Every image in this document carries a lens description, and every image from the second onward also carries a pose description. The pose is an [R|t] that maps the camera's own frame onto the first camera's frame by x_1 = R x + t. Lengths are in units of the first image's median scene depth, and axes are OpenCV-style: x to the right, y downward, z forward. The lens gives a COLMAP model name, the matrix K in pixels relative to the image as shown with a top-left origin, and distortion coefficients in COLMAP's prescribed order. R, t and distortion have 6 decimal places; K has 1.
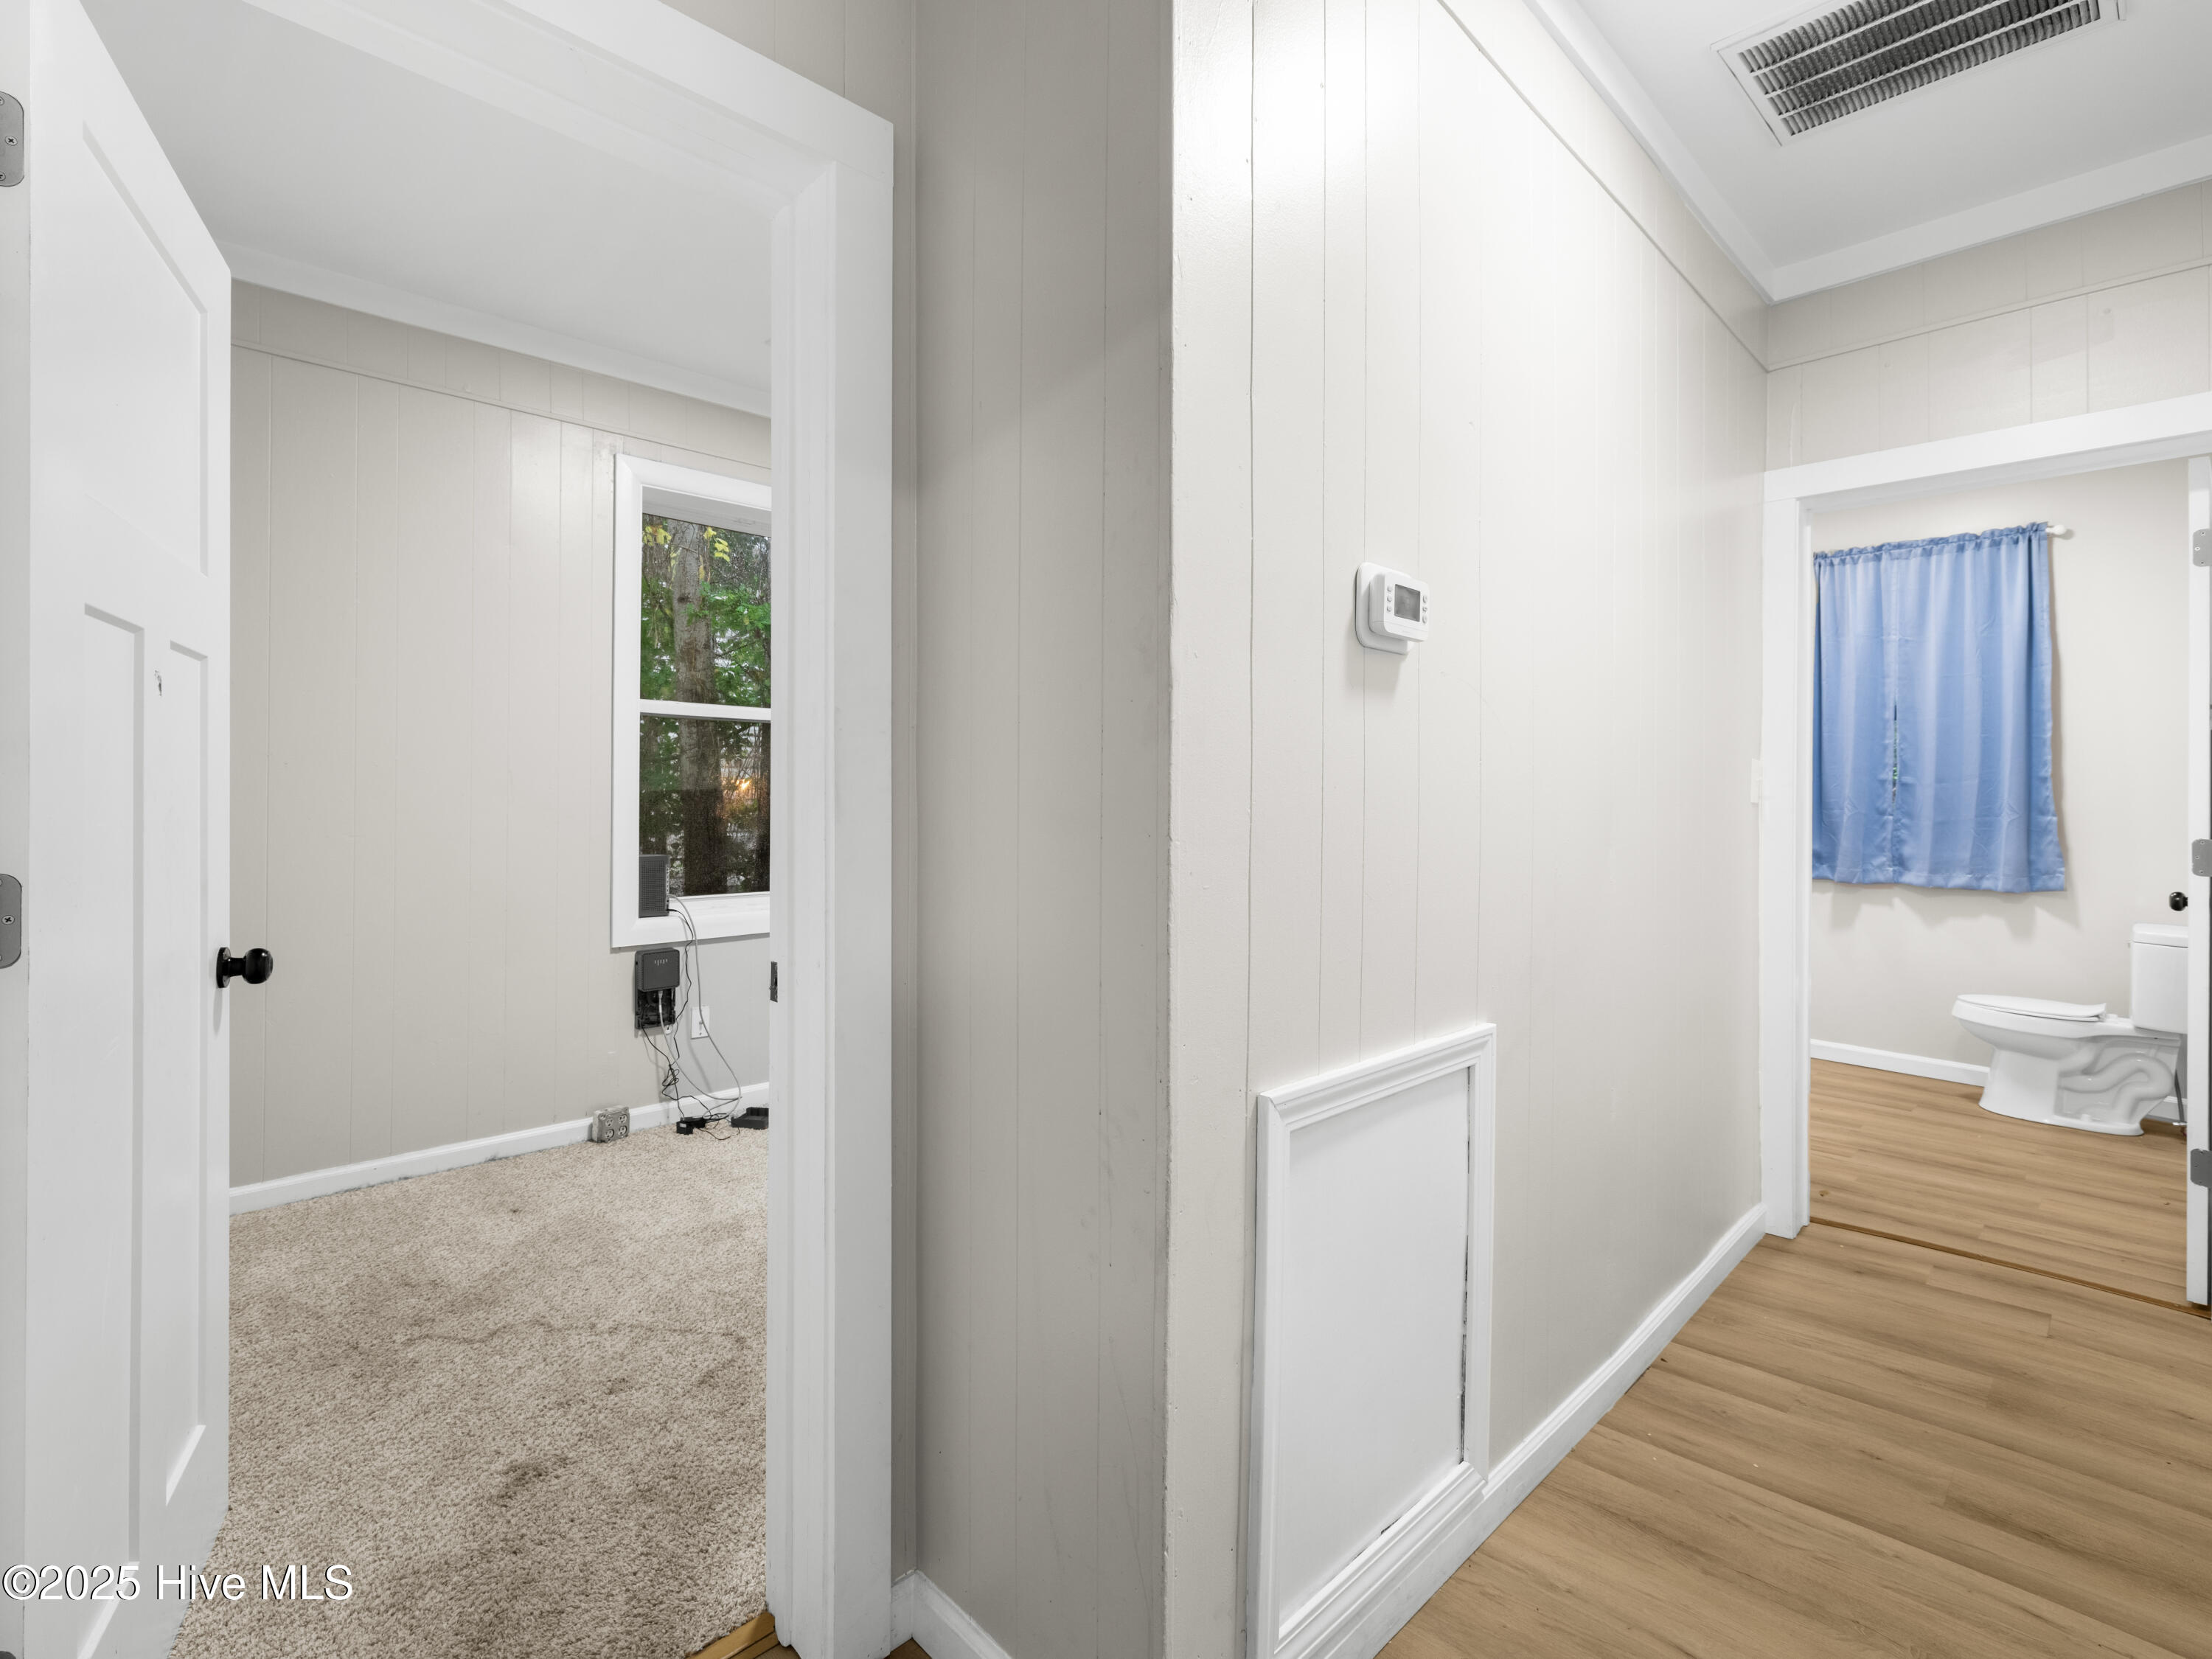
lens RADIAL K [[1059.4, 0, 1083.6], [0, 1059.4, 795.2], [0, 0, 1]] dist [-0.000102, 0.000521]
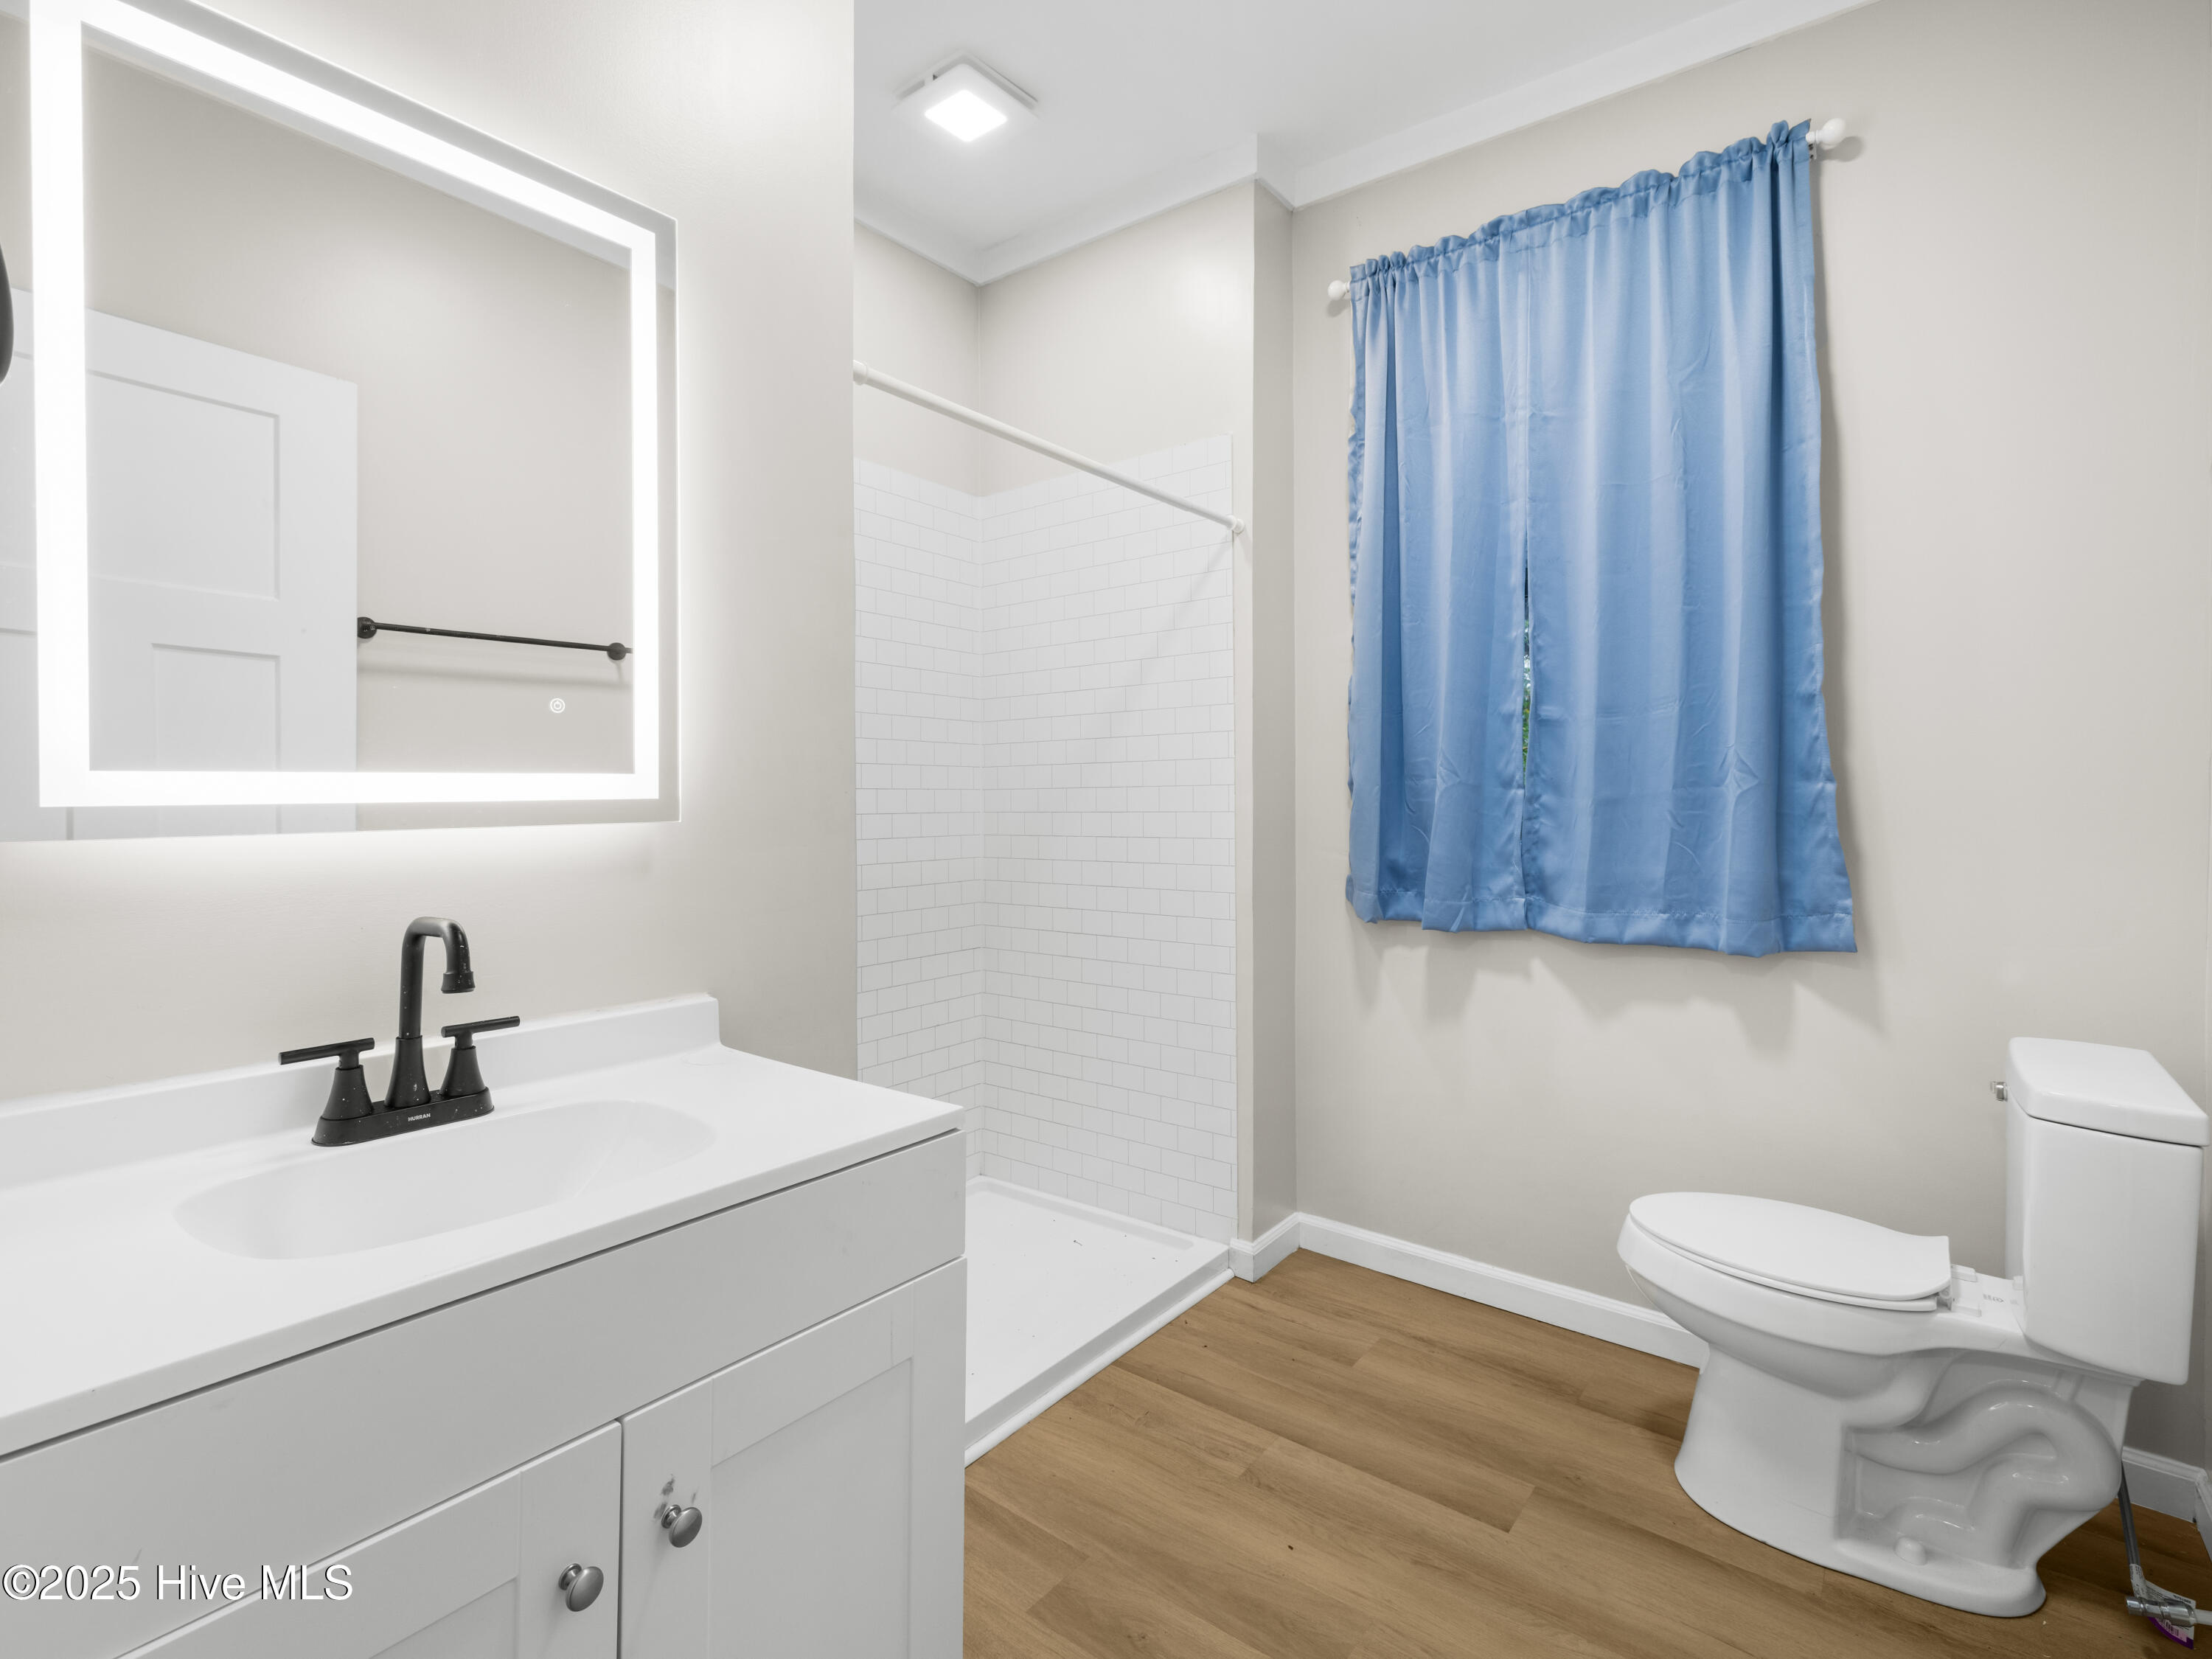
lens RADIAL K [[1059.4, 0, 1076.7], [0, 1059.4, 788.1], [0, 0, 1]] dist [-0.000102, 0.000521]
pose [[0.992161, -0.009574, 0.124601, 0.532853], [0.009761, 0.999952, -0.000887, 0.018670], [-0.124587, 0.002096, 0.992207, 0.582641]]
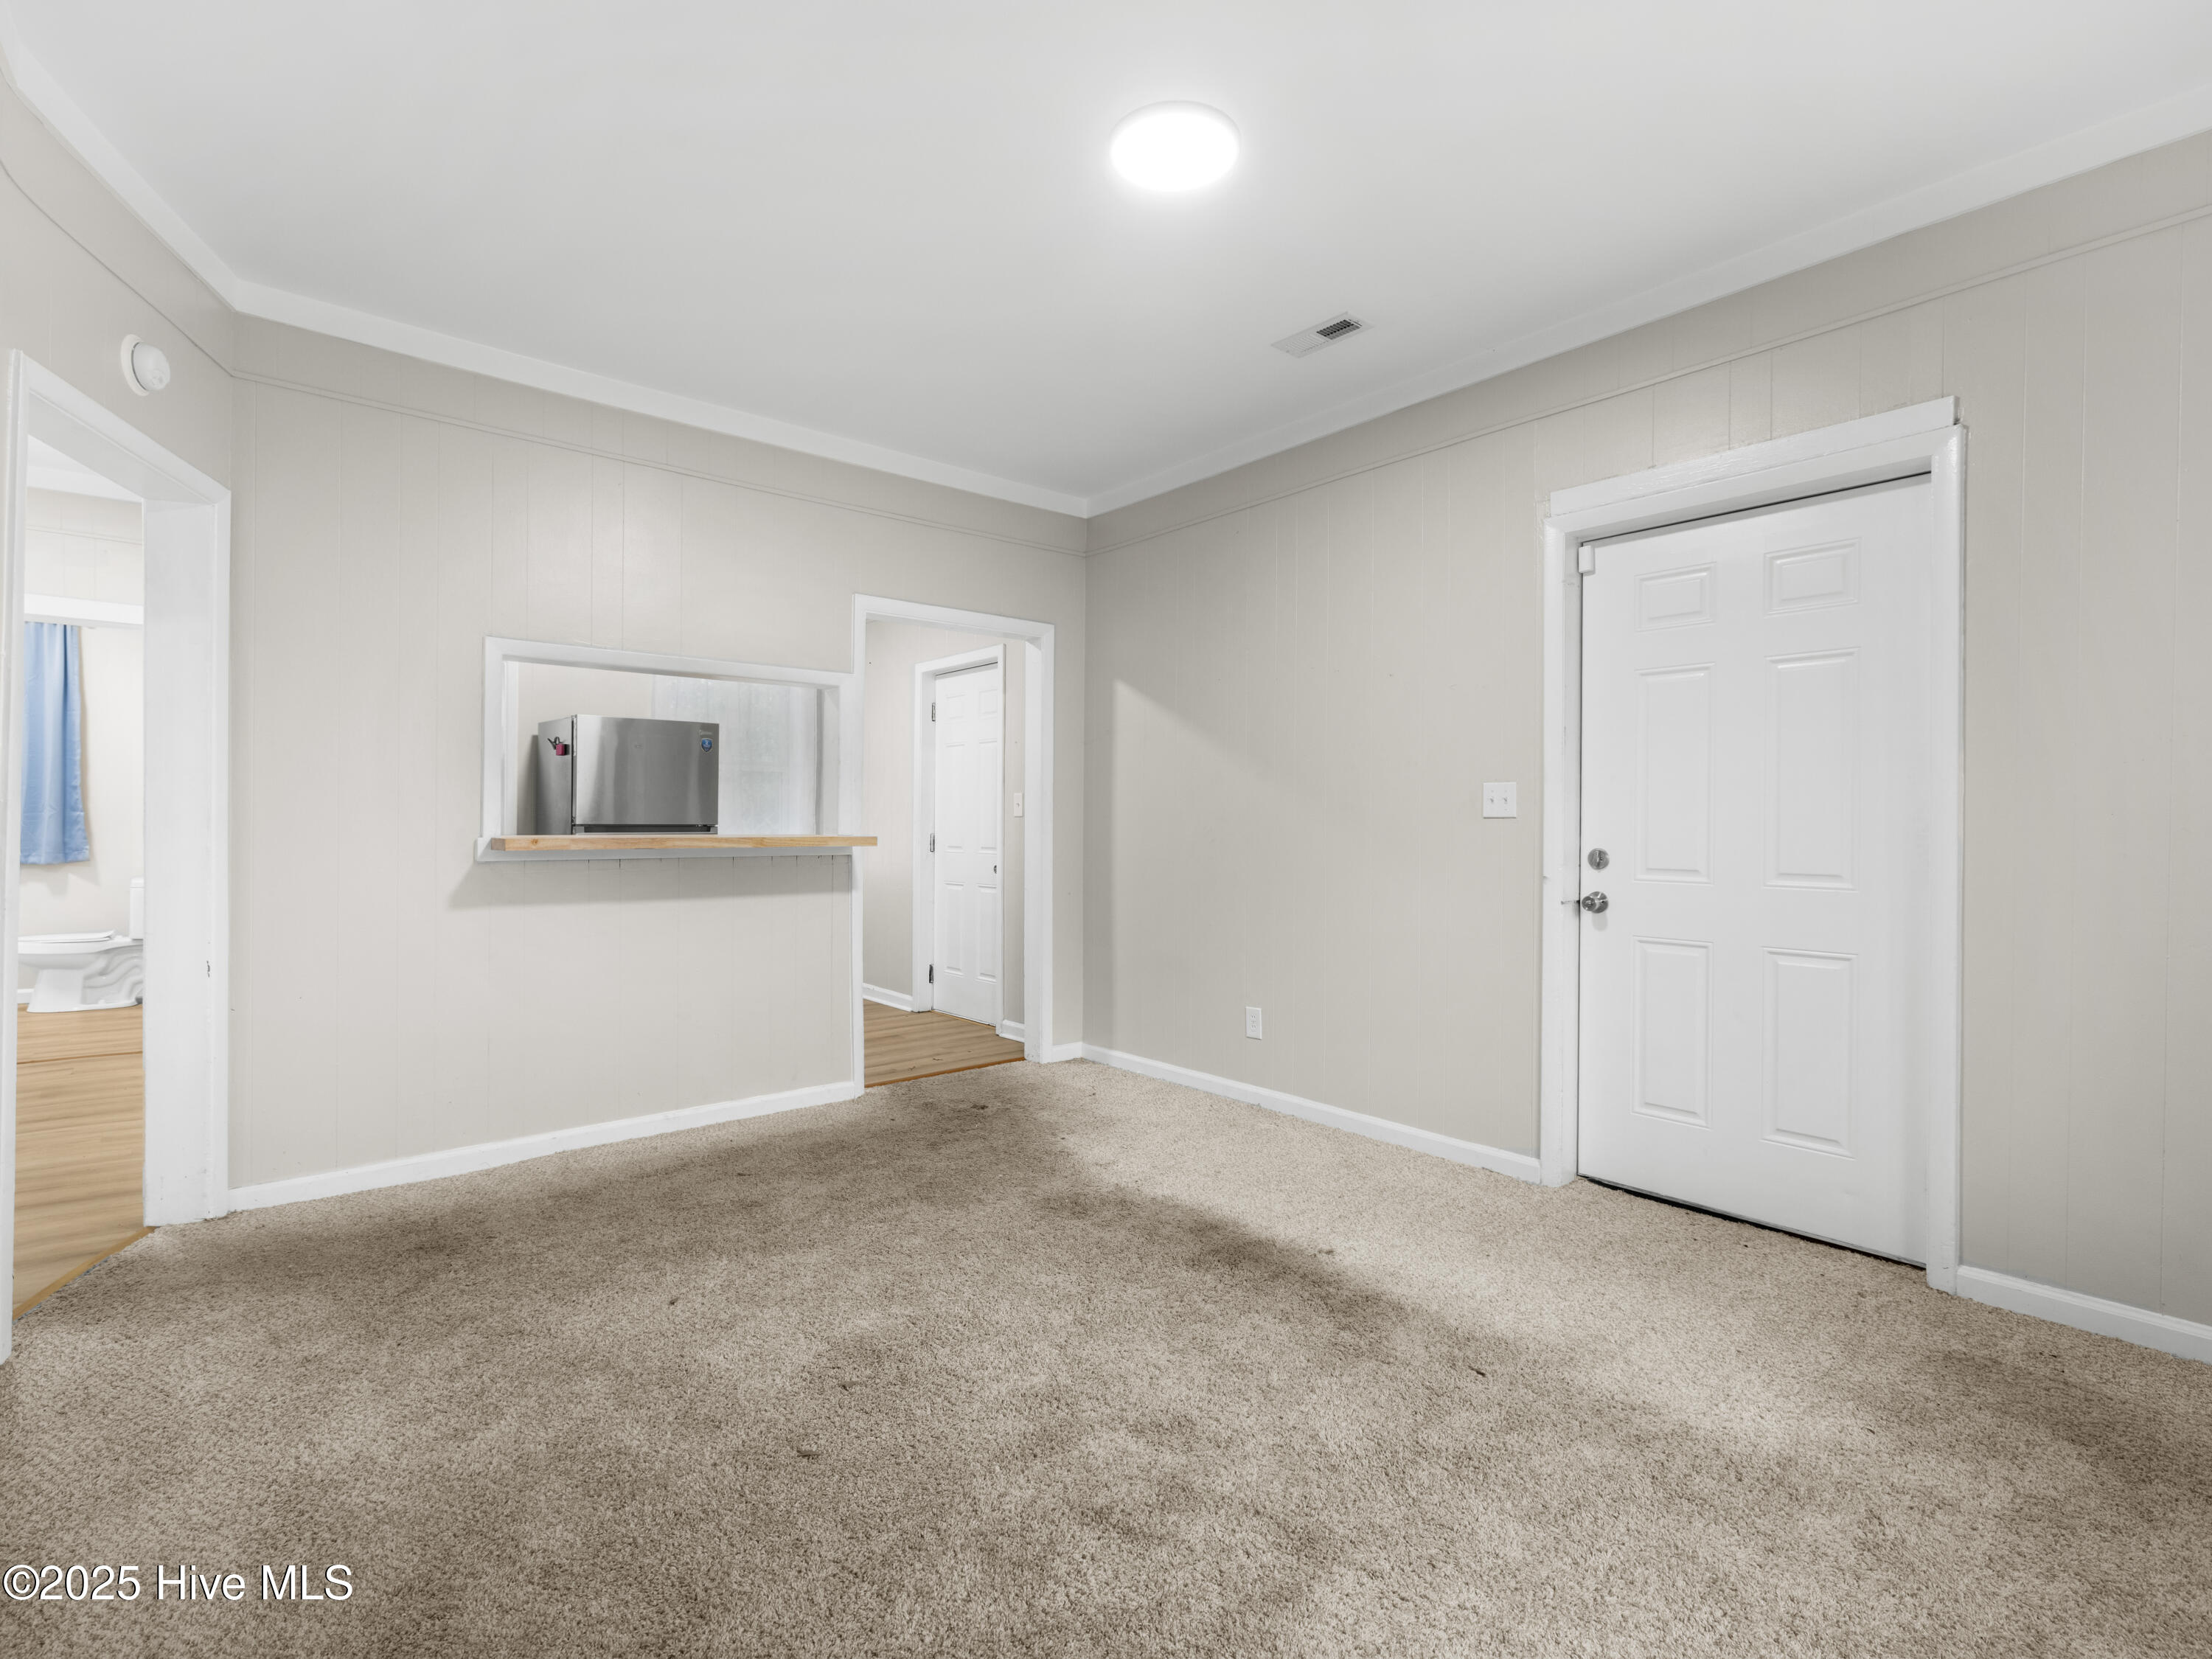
lens RADIAL K [[1059.4, 0, 1111.1], [0, 1059.4, 820.6], [0, 0, 1]] dist [-0.000102, 0.000521]
pose [[0.065428, -0.008788, 0.997819, -0.474117], [-0.011135, 0.999893, 0.009536, 0.001706], [-0.997795, -0.011735, 0.065323, -0.538619]]
